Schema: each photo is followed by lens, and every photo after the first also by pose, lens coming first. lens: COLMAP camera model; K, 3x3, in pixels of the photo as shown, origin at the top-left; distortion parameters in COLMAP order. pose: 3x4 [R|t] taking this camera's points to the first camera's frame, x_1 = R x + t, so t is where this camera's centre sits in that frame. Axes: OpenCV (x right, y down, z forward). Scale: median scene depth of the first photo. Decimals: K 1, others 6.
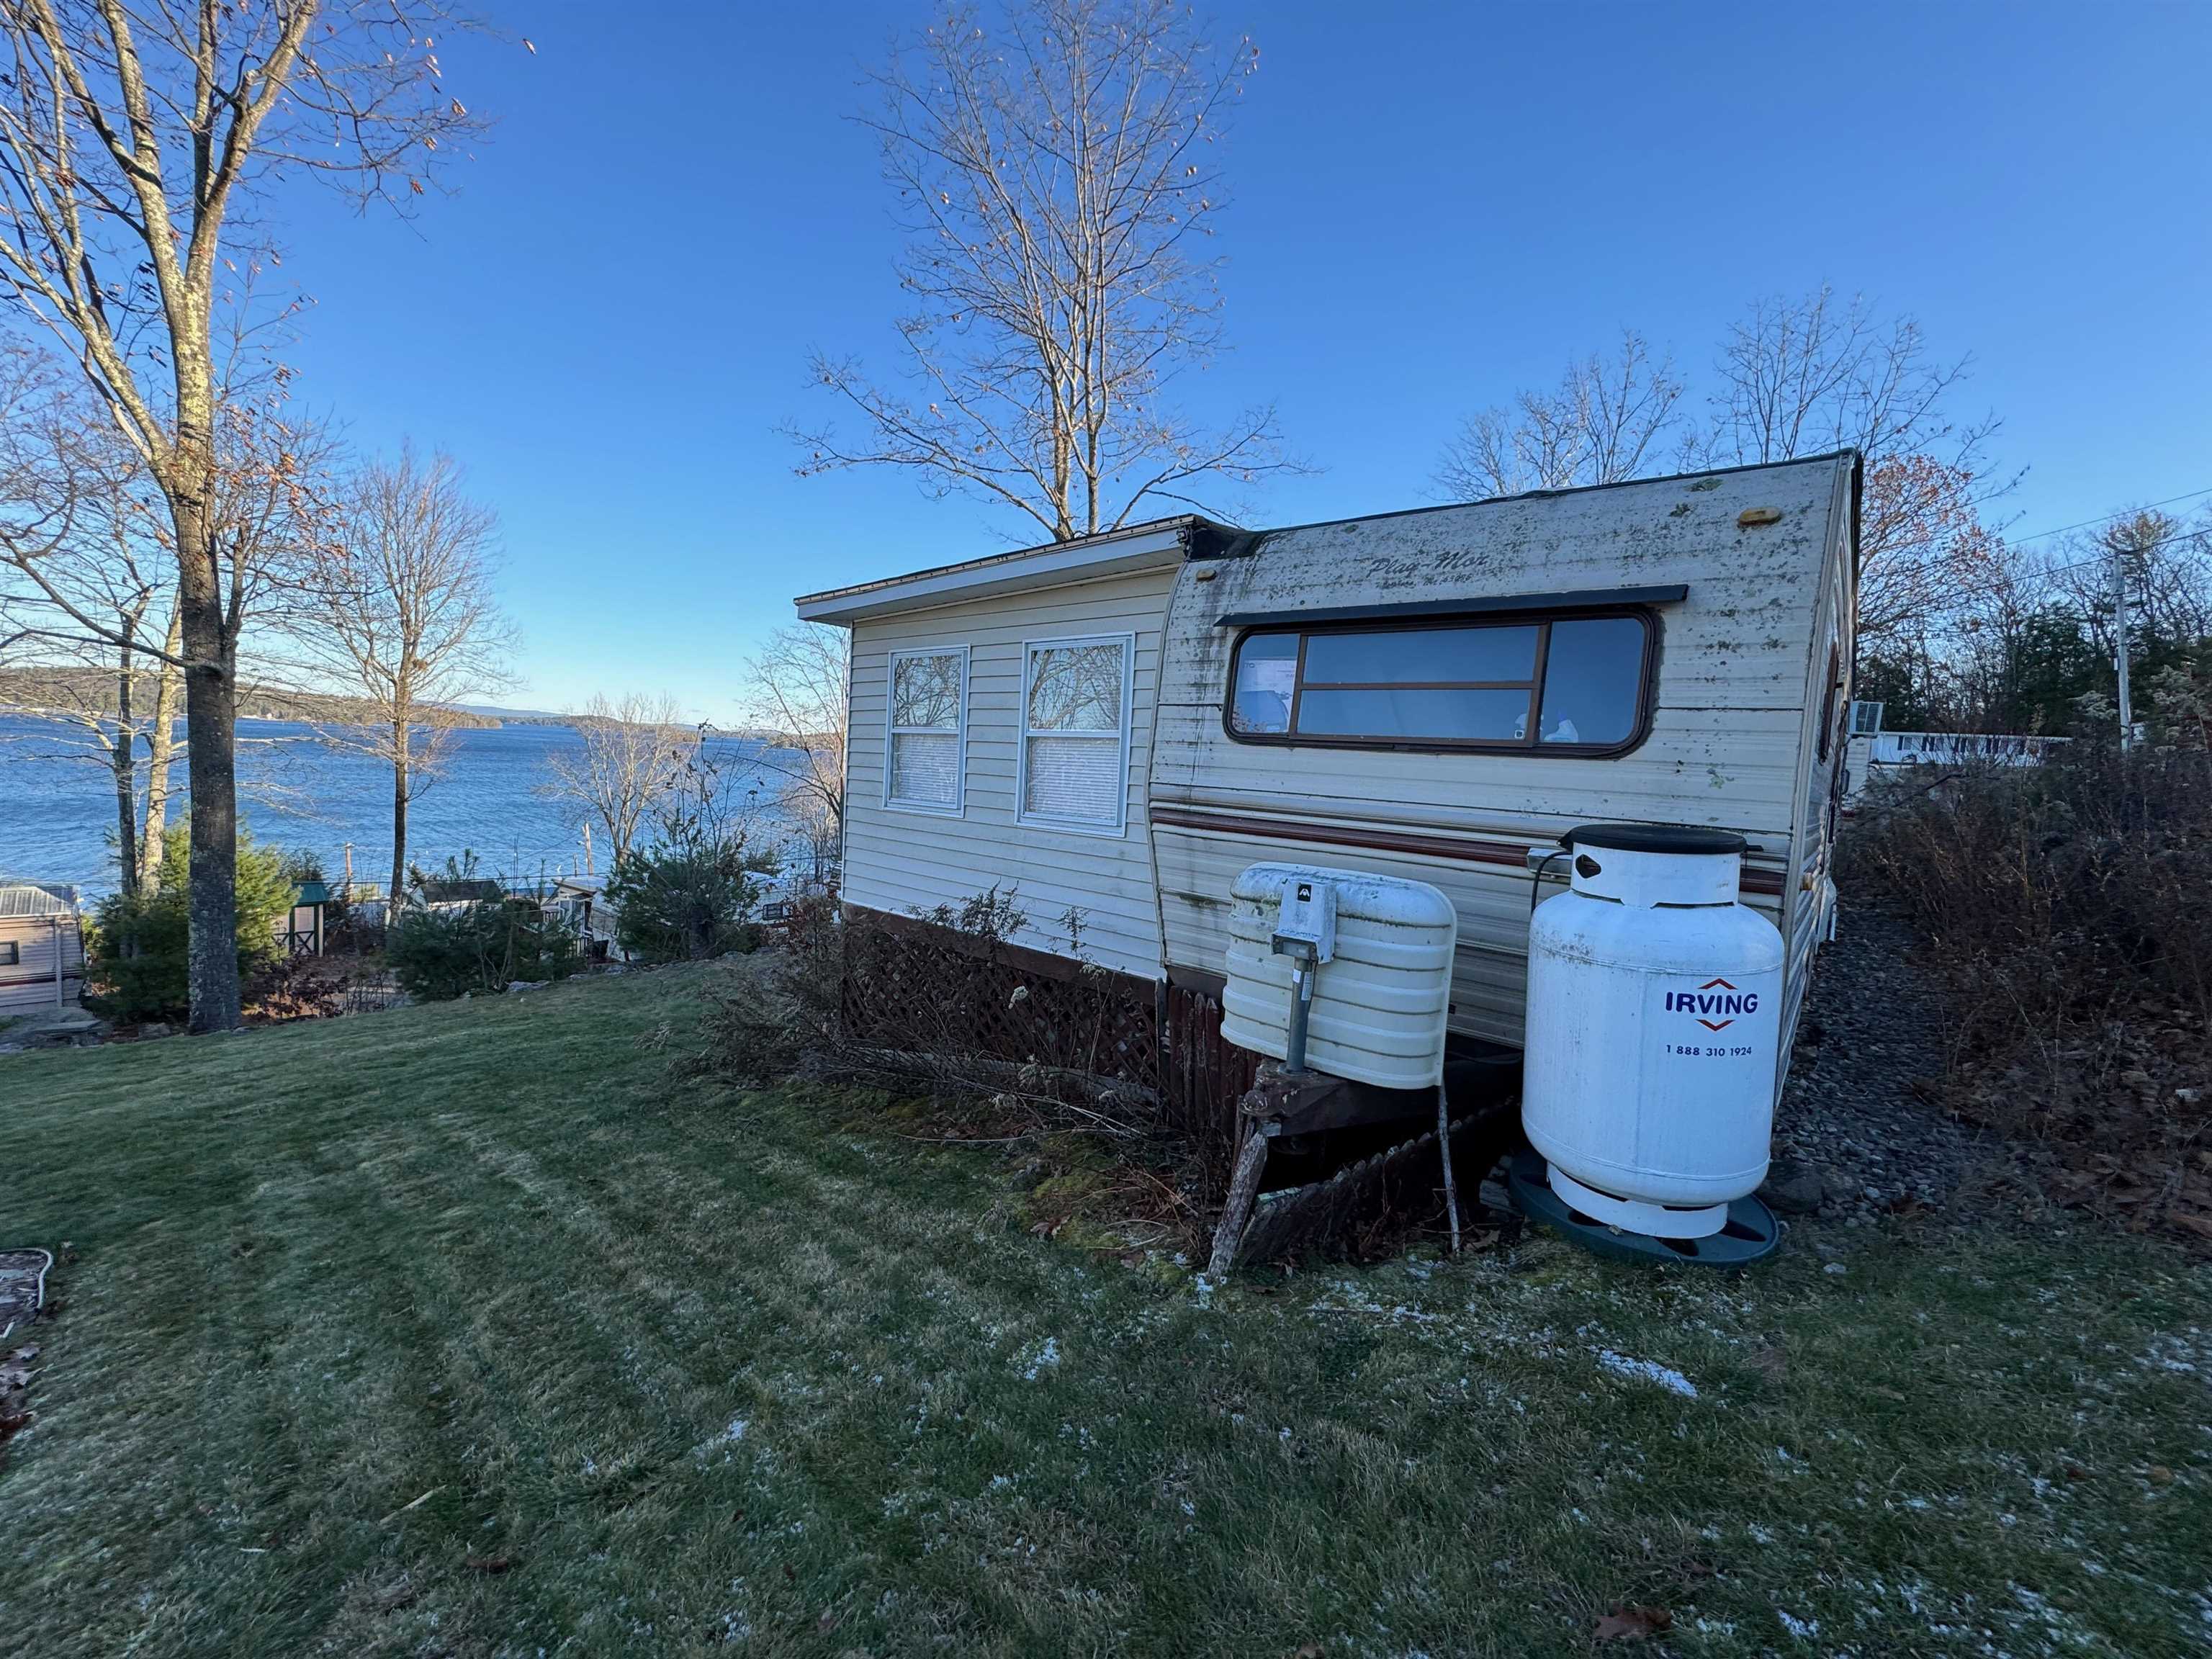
lens RADIAL K [[882.6, 0, 1107.7], [0, 882.6, 825.7], [0, 0, 1]] dist [-0.000124, 0.000400]
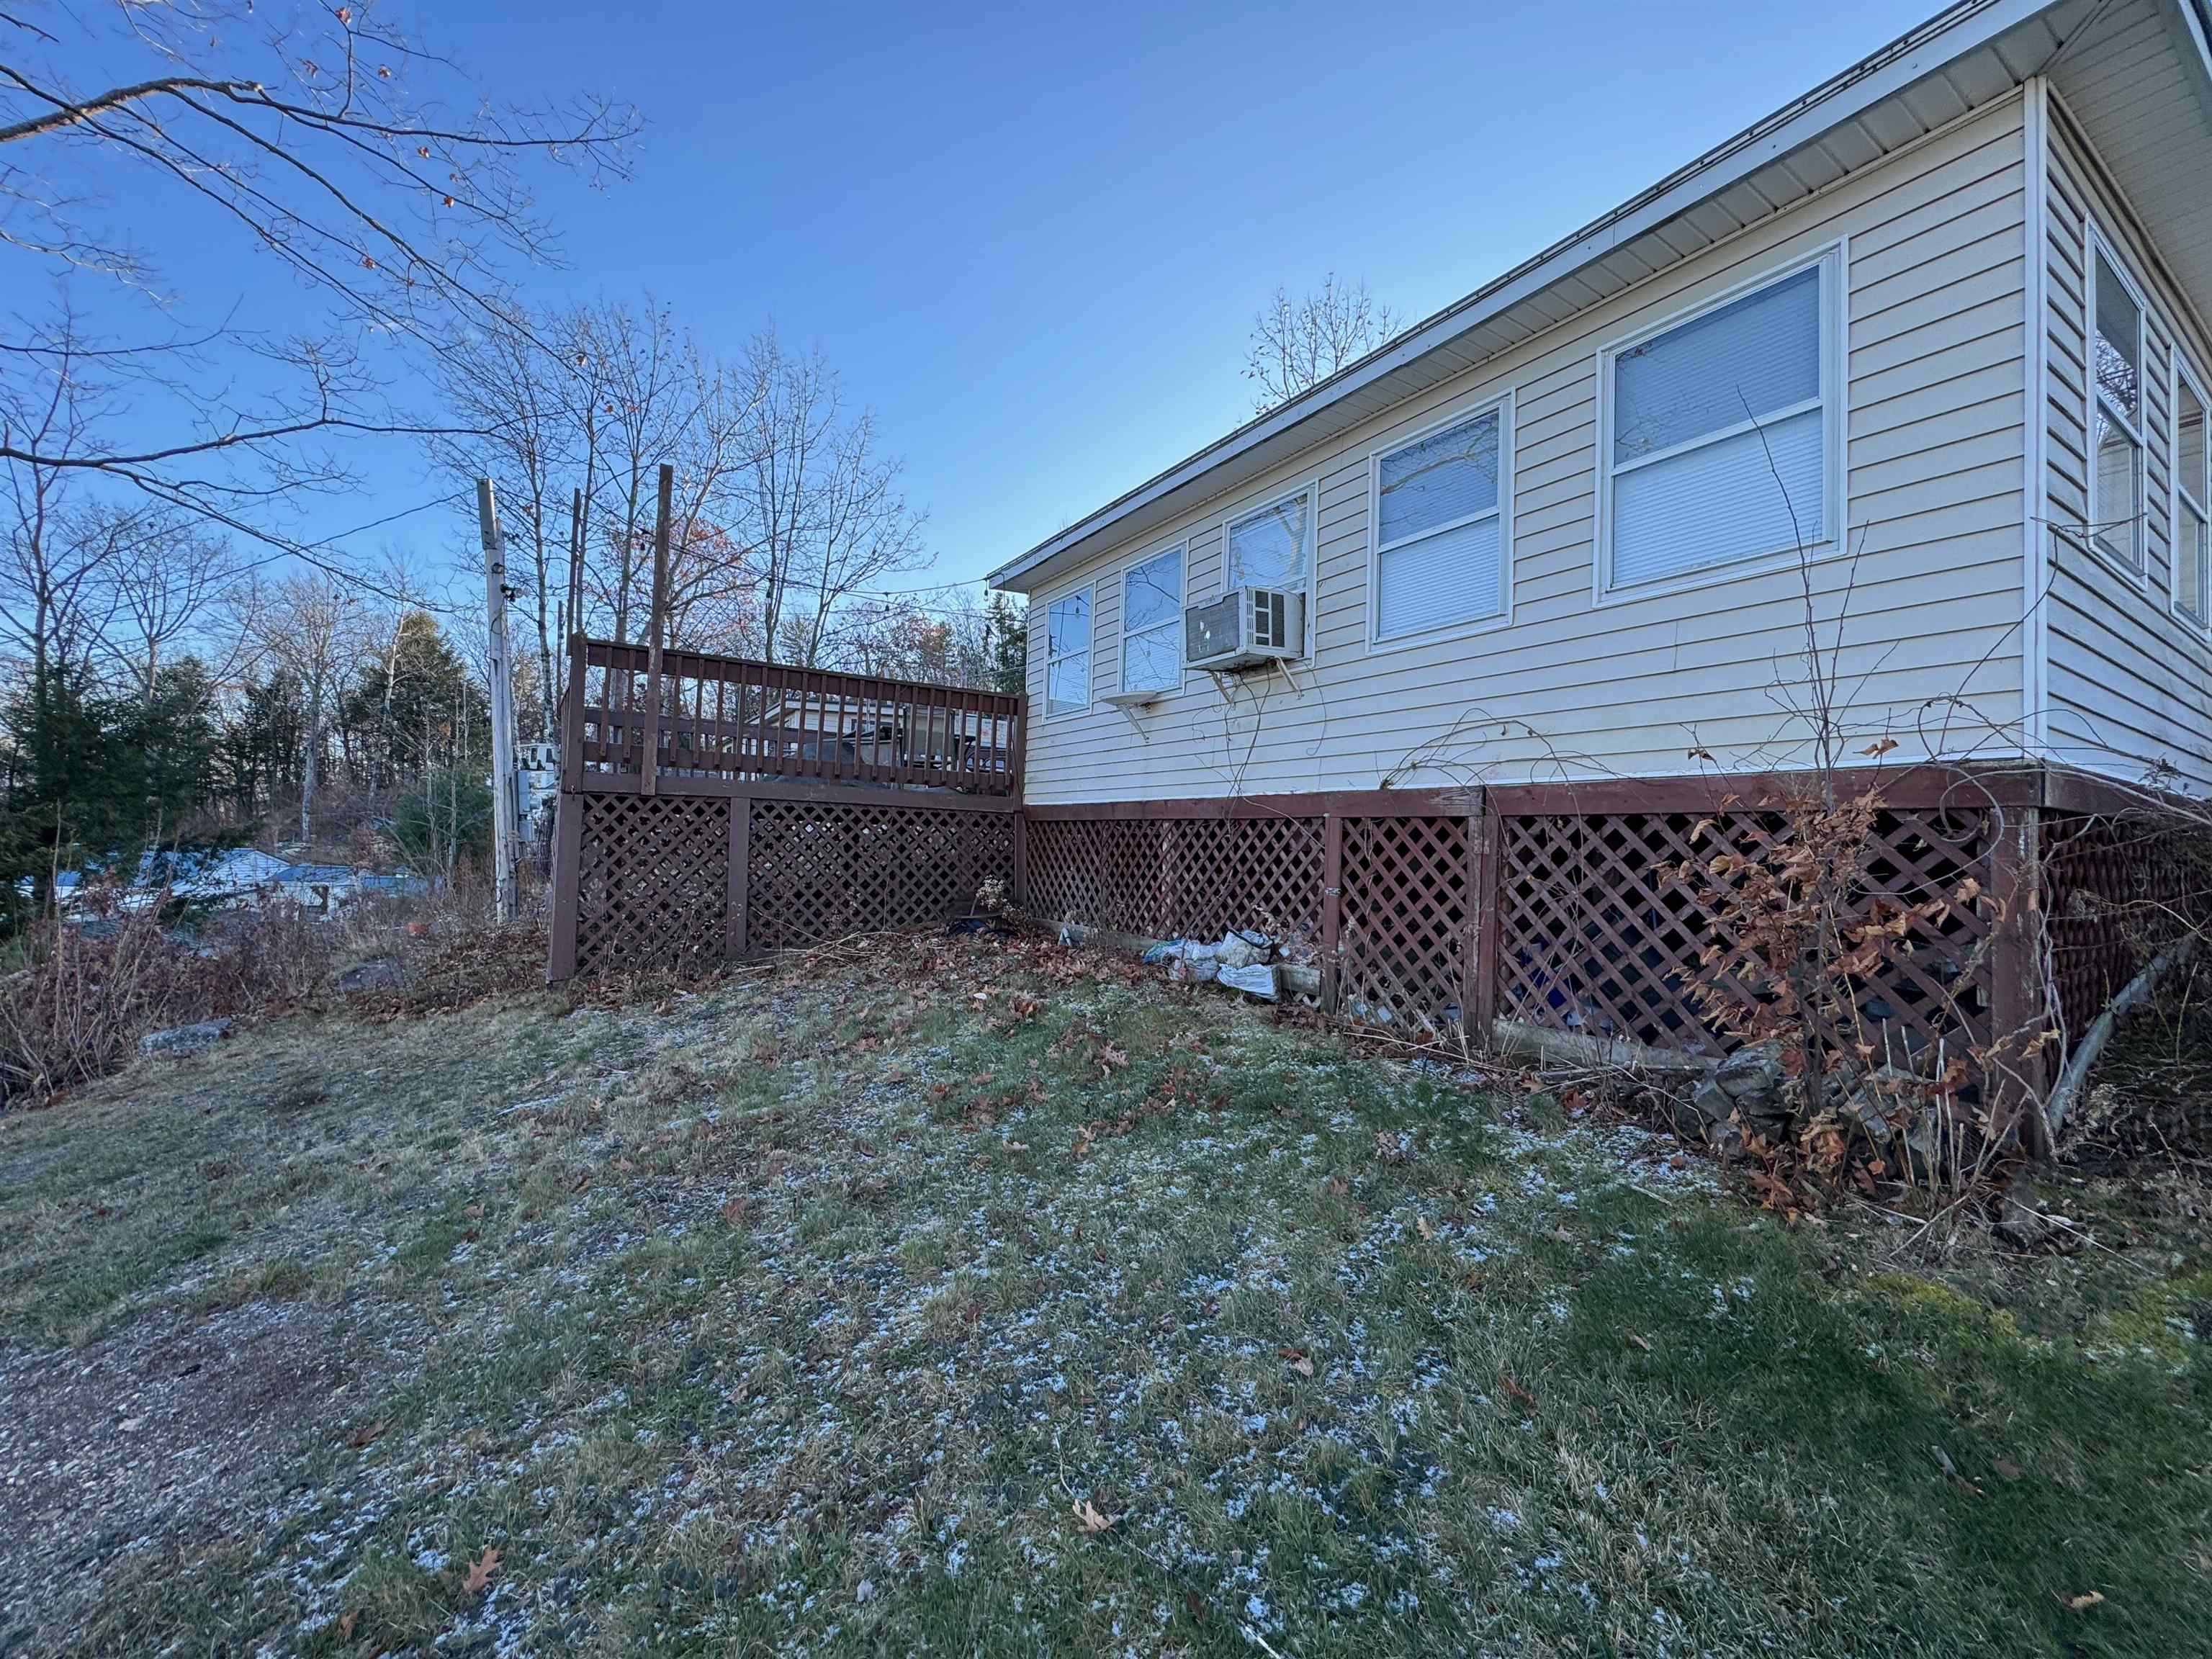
lens RADIAL K [[880.2, 0, 1107.9], [0, 880.2, 827.3], [0, 0, 1]] dist [-0.002619, 0.000304]
pose [[0.299692, -0.027820, 0.953630, -1.335869], [0.055743, 0.998378, 0.011608, 0.145516], [-0.952406, 0.049680, 0.300756, 2.114471]]
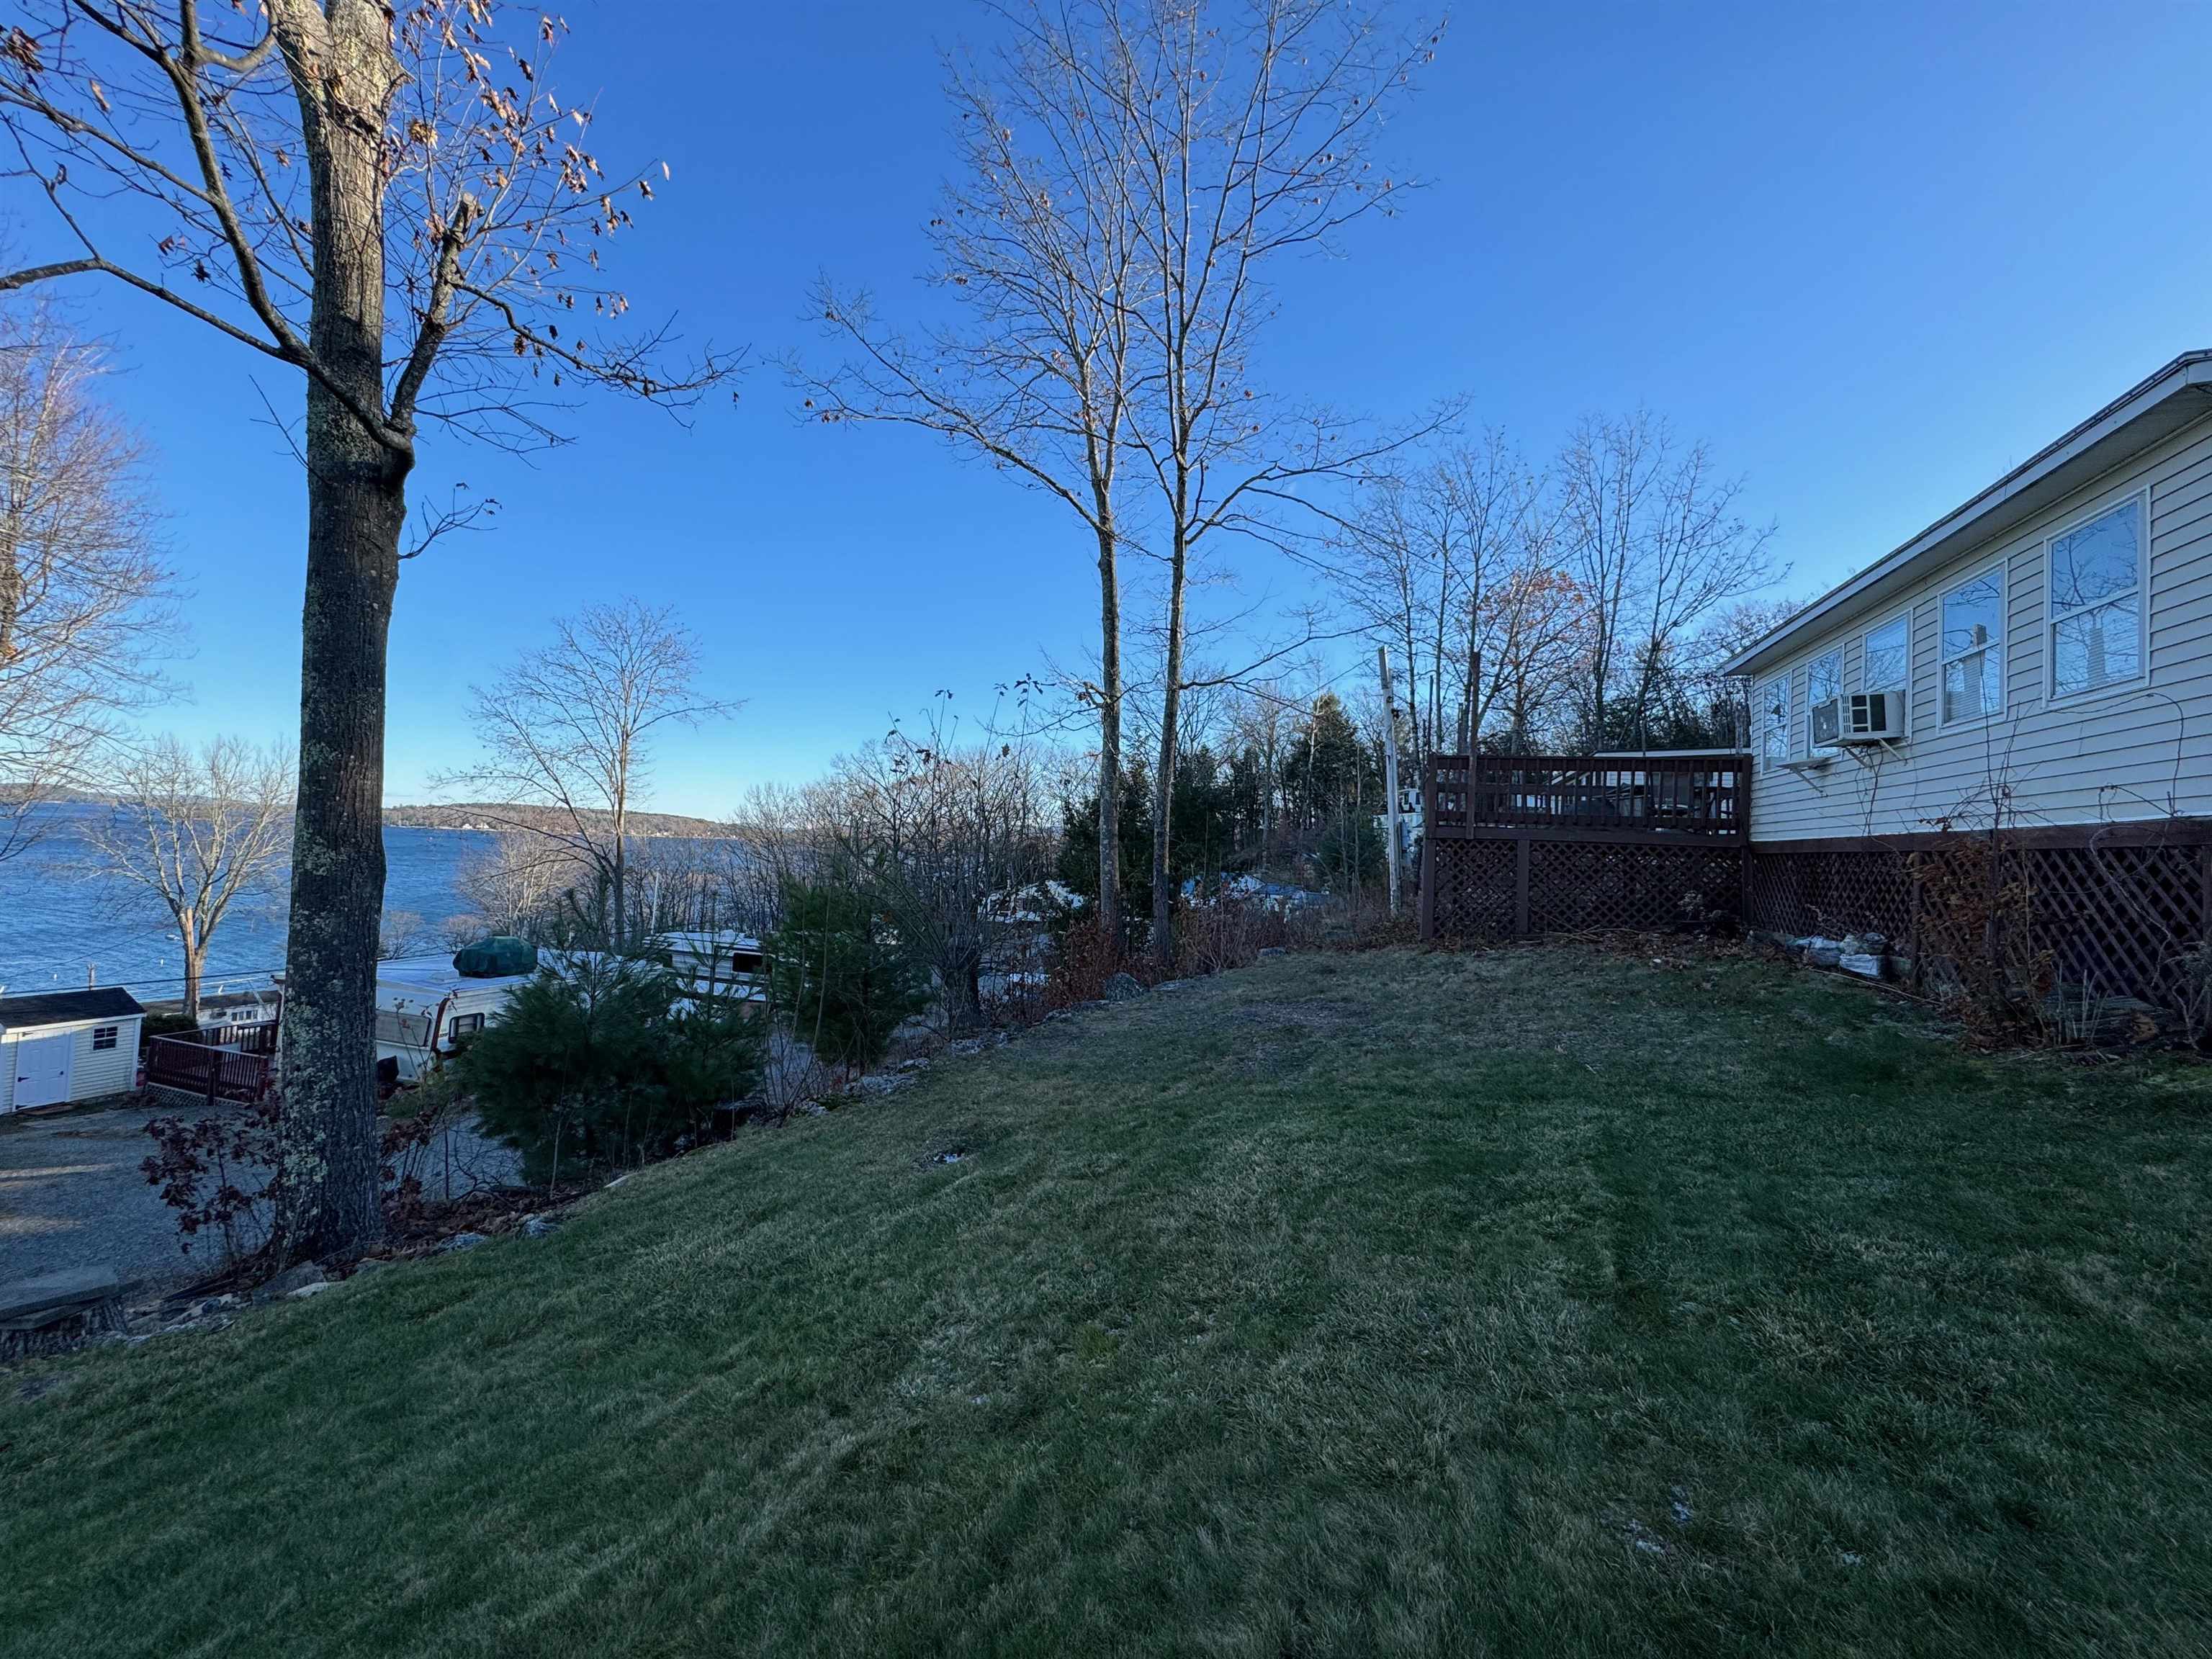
lens RADIAL K [[880.8, 0, 1108.7], [0, 880.8, 826.3], [0, 0, 1]] dist [-0.001377, -0.000015]
pose [[0.934788, -0.011466, 0.355020, -2.165464], [0.039782, 0.996570, -0.072563, 0.176628], [-0.352970, 0.081954, 0.932038, 1.139200]]
